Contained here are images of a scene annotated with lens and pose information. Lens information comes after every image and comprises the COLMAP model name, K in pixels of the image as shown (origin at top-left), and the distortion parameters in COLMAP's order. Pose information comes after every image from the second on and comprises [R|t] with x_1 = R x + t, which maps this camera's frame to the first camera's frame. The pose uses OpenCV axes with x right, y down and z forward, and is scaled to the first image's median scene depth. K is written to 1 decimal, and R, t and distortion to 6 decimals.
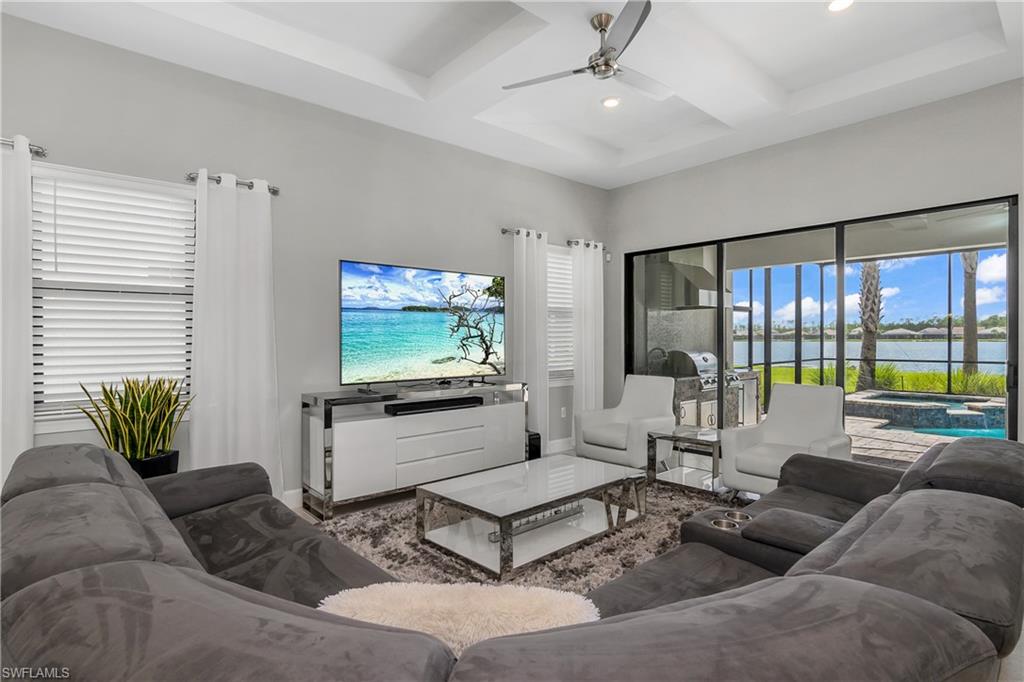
lens RADIAL K [[513.8, 0, 510.6], [0, 513.8, 328.6], [0, 0, 1]] dist [-0.017964, 0.002401]
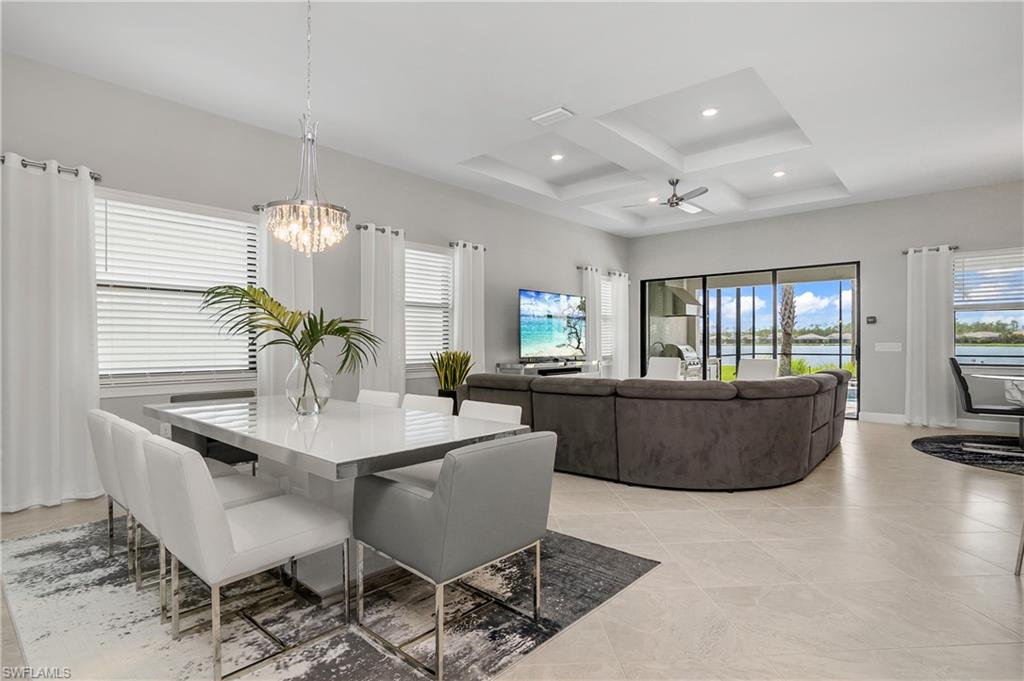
lens RADIAL K [[513.8, 0, 504.1], [0, 513.8, 338.6], [0, 0, 1]] dist [-0.017964, 0.002401]
pose [[0.993995, 0.023465, 0.106884, -0.489069], [-0.026481, 0.999288, 0.026885, -0.005645], [-0.106177, -0.029554, 0.993908, -0.691697]]
